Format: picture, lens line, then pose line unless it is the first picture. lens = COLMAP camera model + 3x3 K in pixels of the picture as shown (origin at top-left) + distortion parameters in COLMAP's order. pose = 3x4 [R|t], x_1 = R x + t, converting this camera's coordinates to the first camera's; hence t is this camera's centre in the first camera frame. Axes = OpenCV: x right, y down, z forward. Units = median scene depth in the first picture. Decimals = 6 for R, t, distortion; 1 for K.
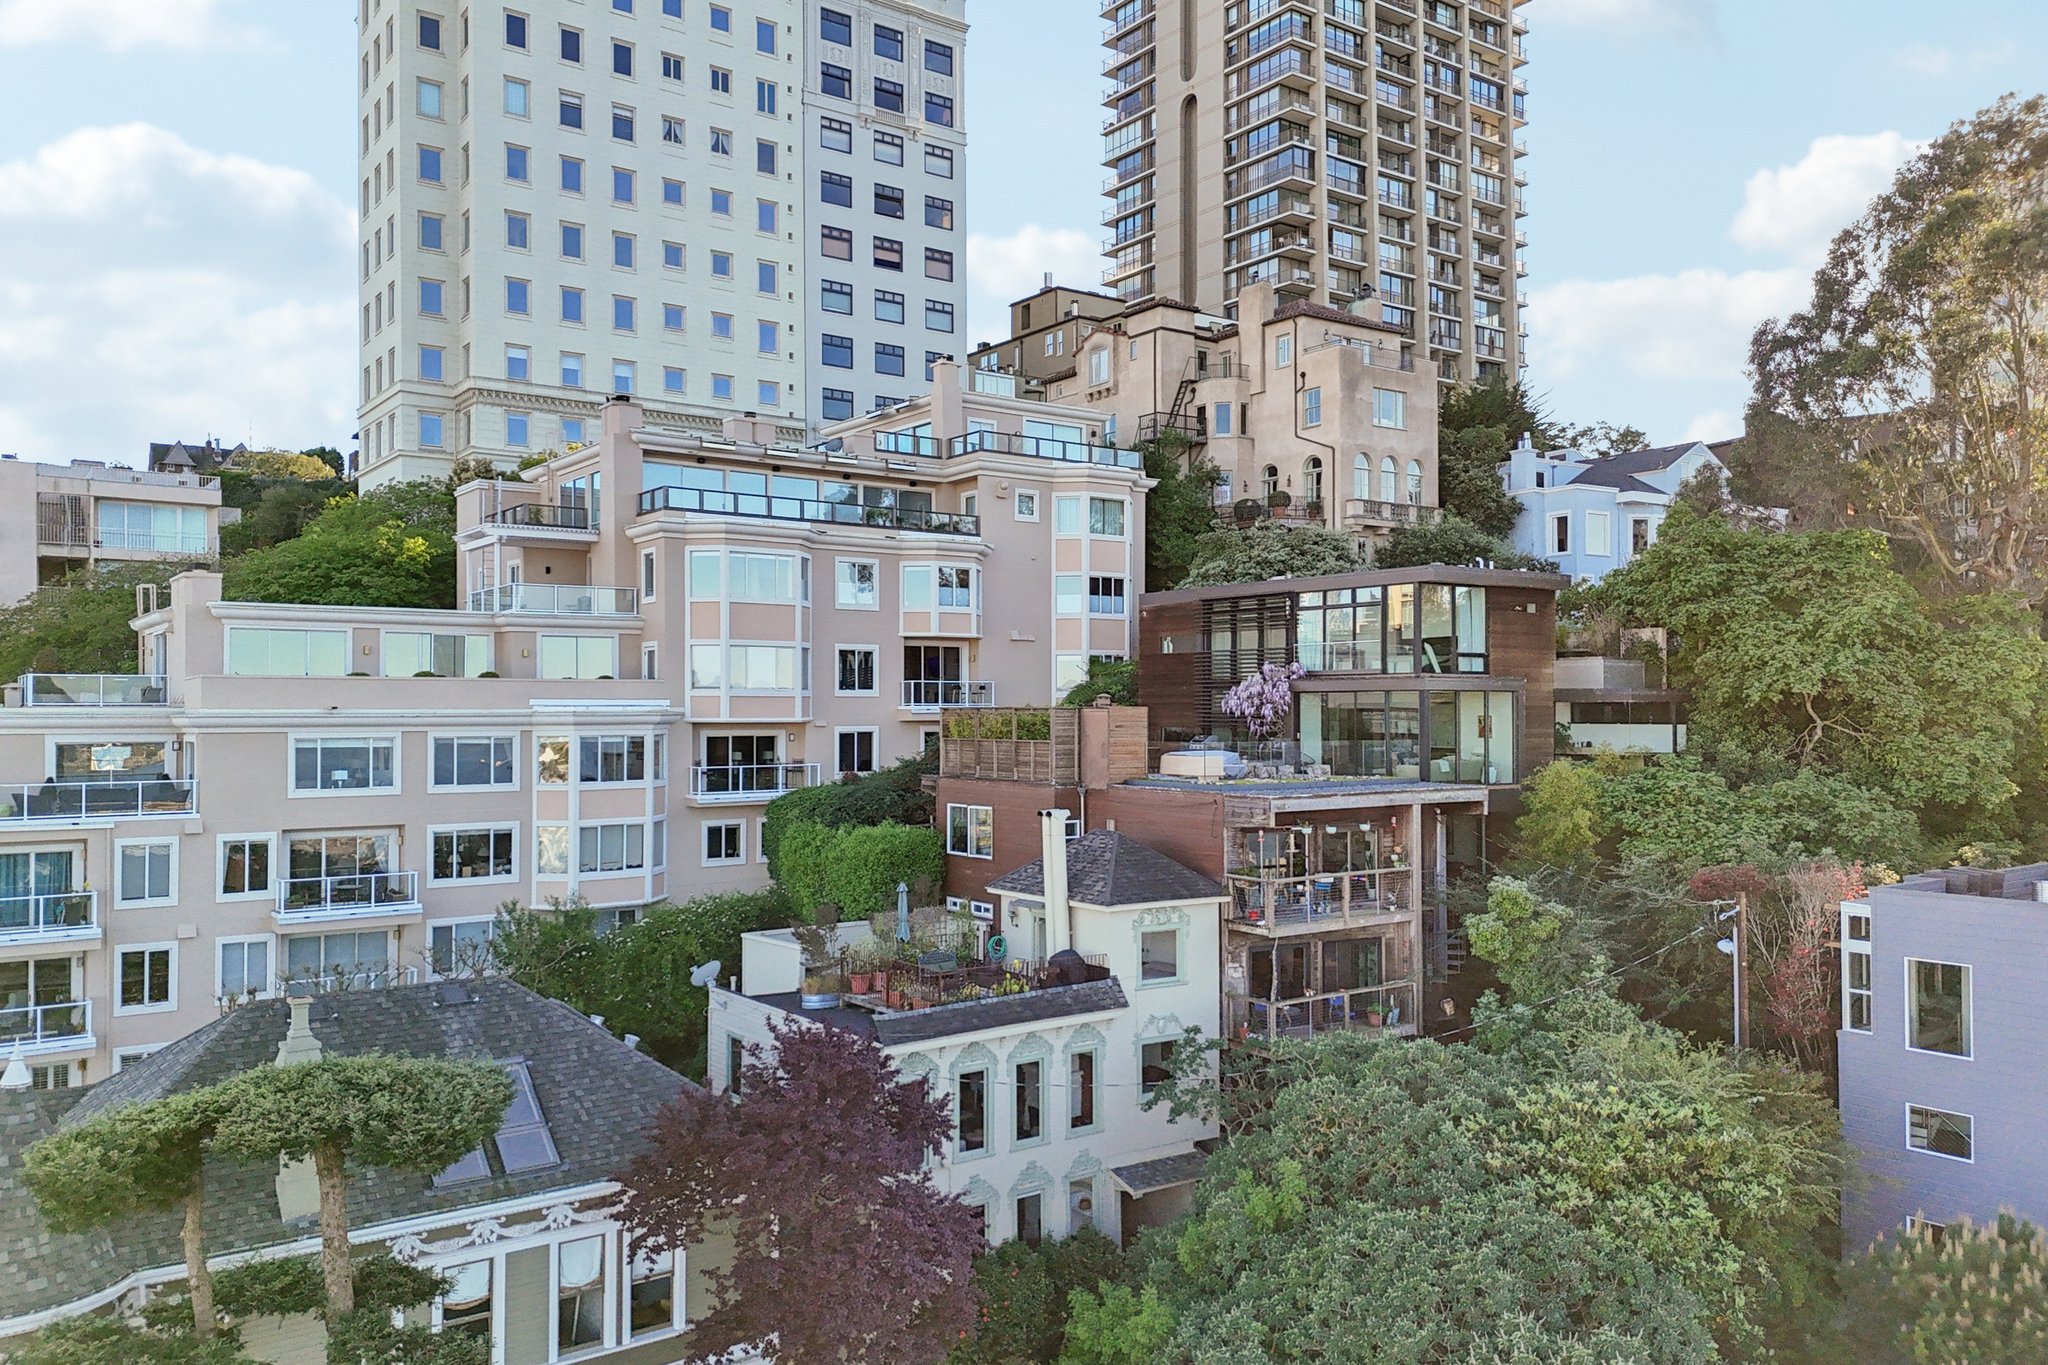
lens RADIAL K [[1500.2, 0, 1020.5], [0, 1500.2, 681.7], [0, 0, 1]] dist [0.111659, -0.141474]
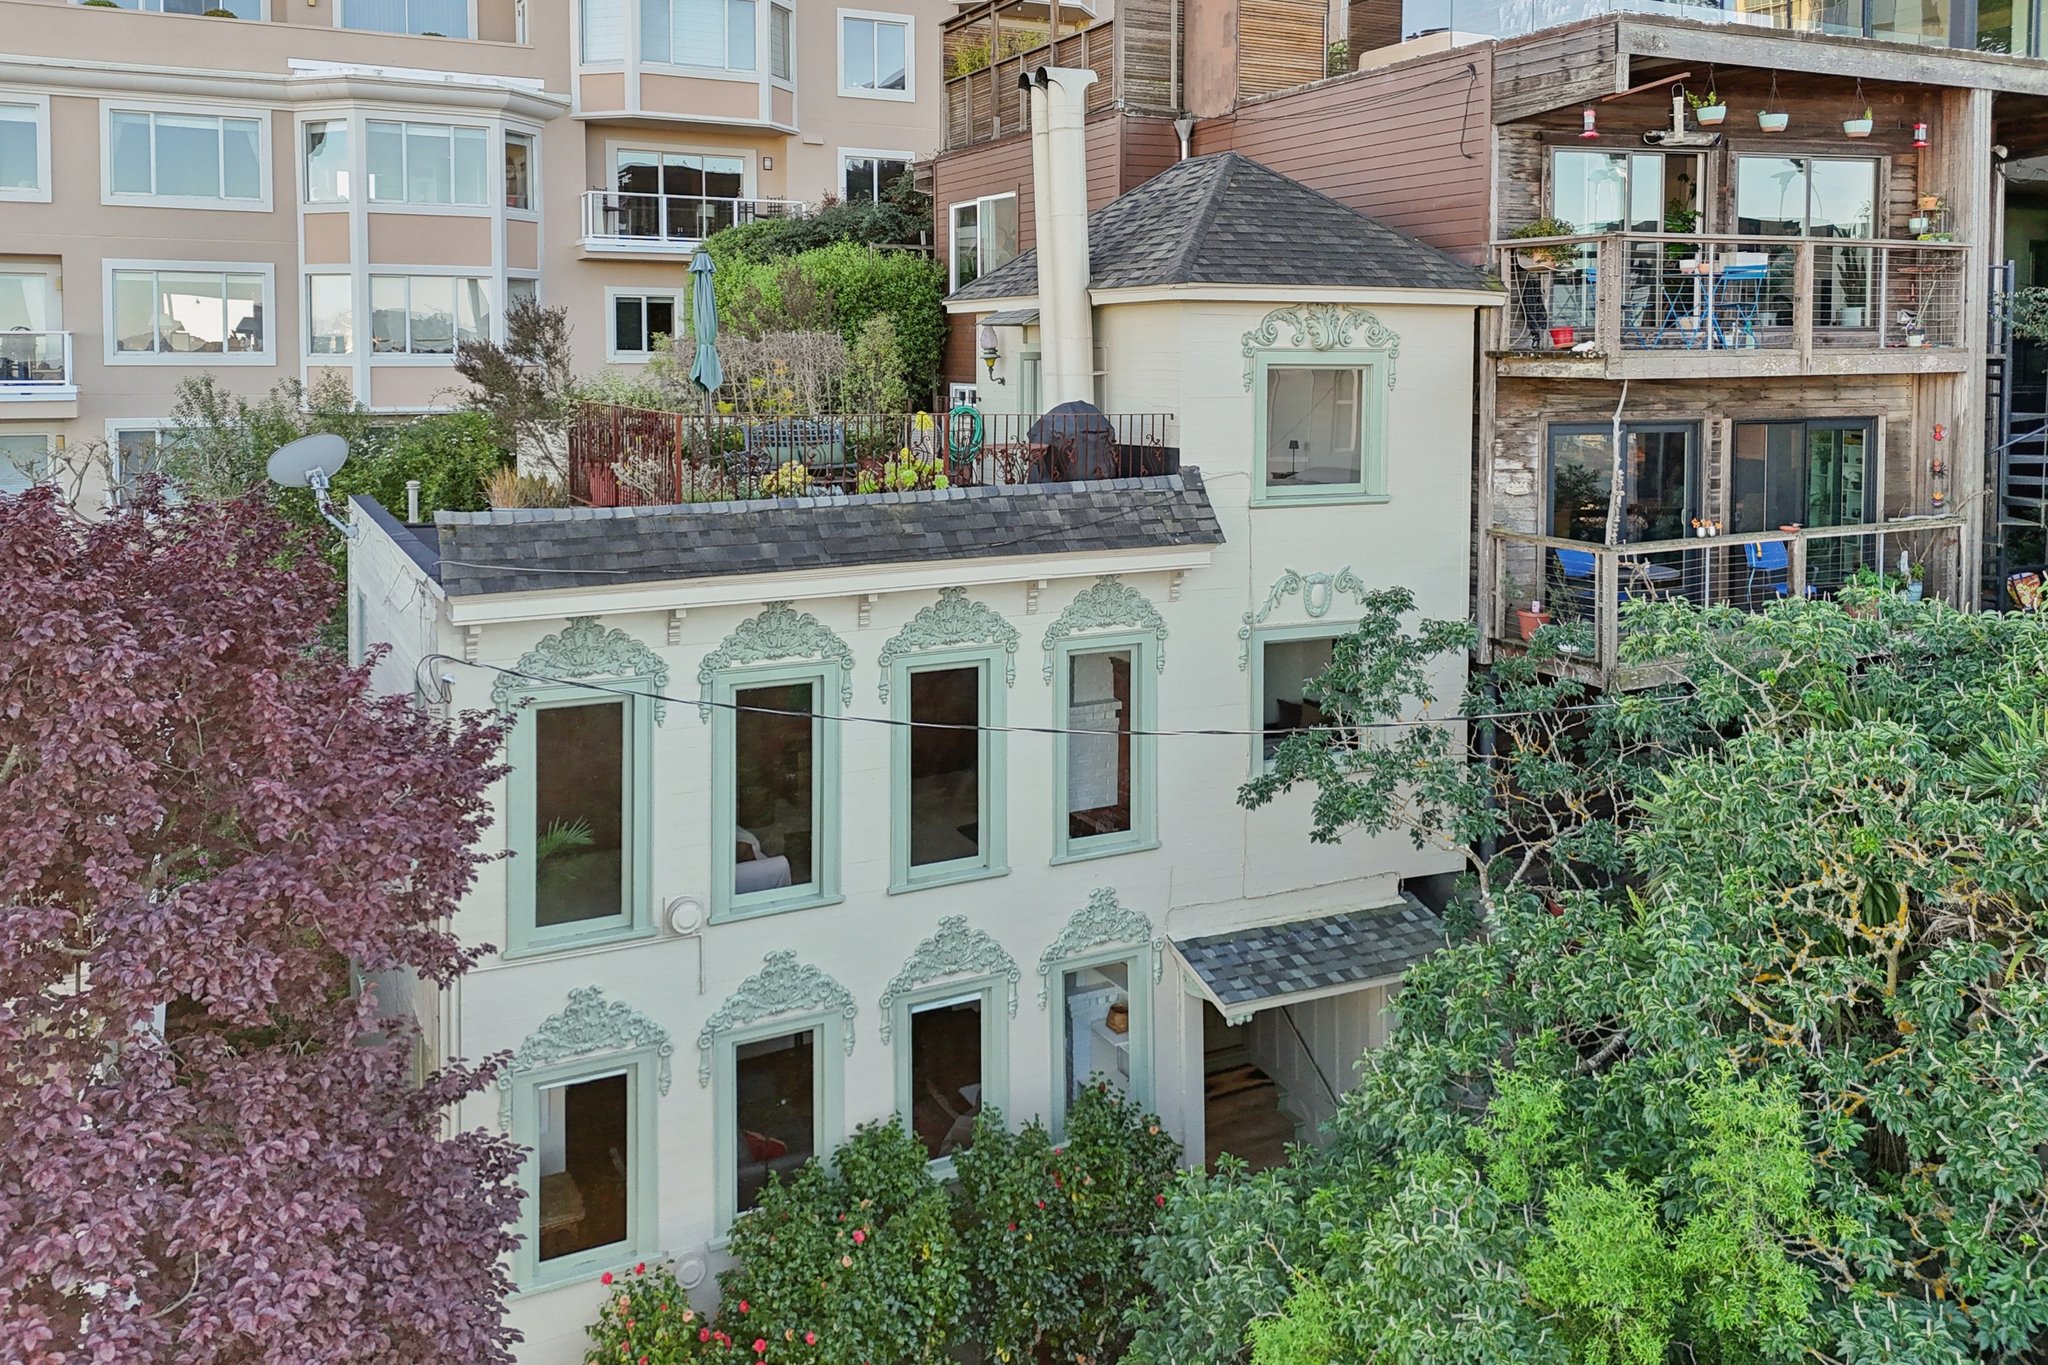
lens RADIAL K [[1603.2, 0, 1024.2], [0, 1603.2, 414.9], [0, 0, 1]] dist [0.024782, -0.000644]
pose [[0.987420, 0.008659, -0.157883, 0.066106], [0.000899, 0.998176, 0.060362, 0.122345], [0.158118, -0.059744, 0.985611, 0.454183]]
